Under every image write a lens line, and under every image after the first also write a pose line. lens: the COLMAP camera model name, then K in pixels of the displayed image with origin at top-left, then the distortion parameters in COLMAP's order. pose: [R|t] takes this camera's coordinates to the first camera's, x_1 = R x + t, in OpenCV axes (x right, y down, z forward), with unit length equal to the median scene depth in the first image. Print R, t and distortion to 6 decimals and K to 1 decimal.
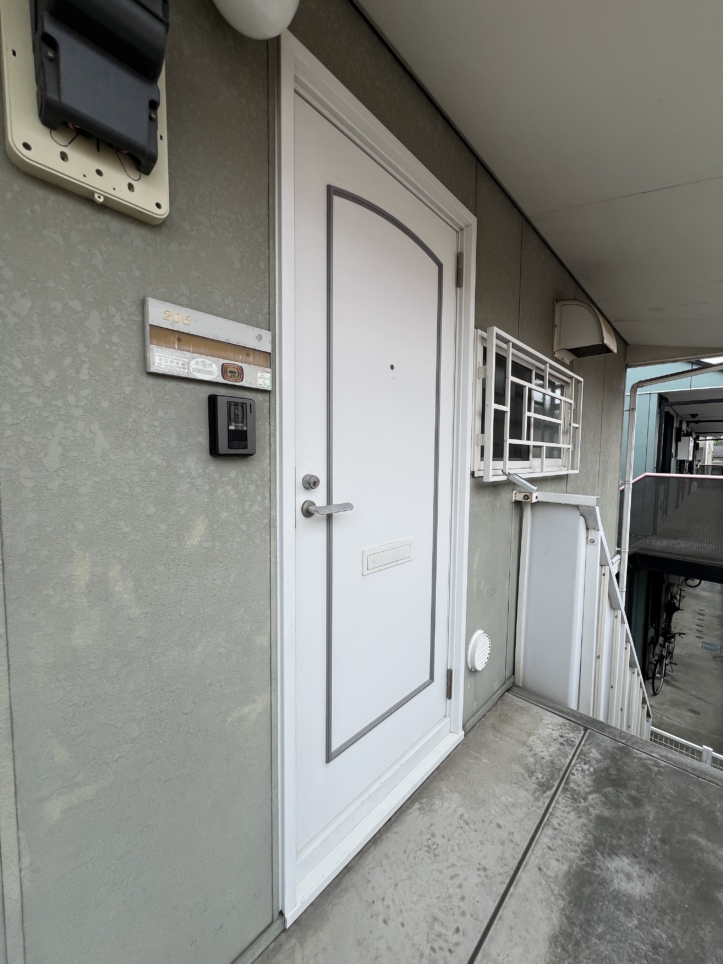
lens RADIAL K [[382.9, 0, 360.5], [0, 382.9, 483.0], [0, 0, 1]] dist [0.000623, 0.000604]
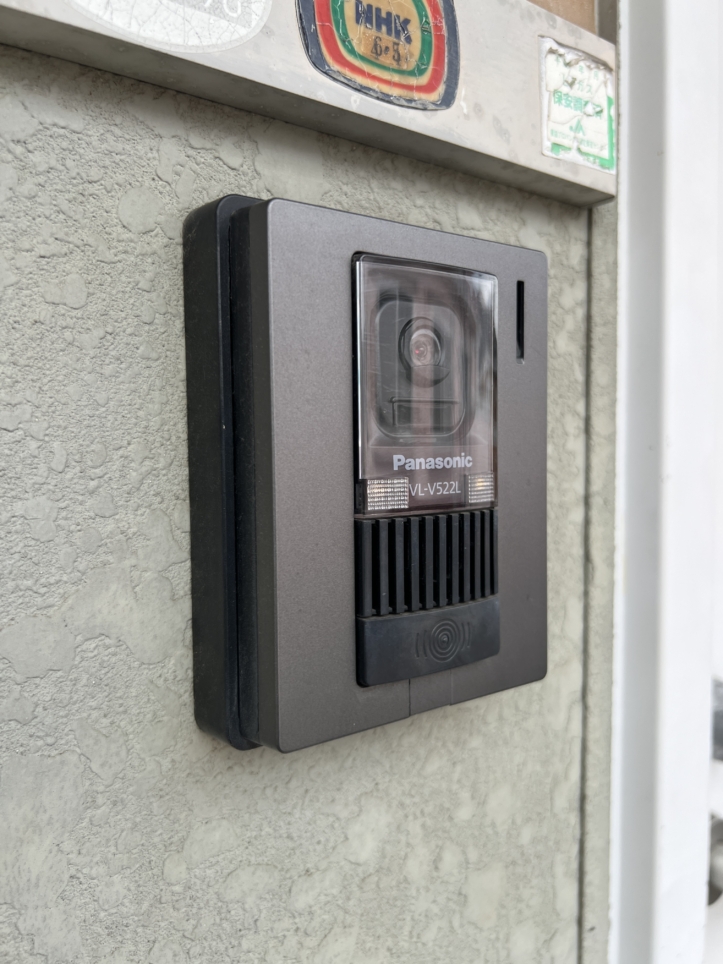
lens RADIAL K [[737.2, 0, 361.8], [0, 737.2, 481.2], [0, 0, 1]] dist [0.004303, 0.000798]
pose [[0.983572, 0.003443, -0.180482, -0.284603], [-0.004058, 0.999987, -0.003036, -0.138684], [0.180469, 0.003719, 0.983574, 0.736563]]
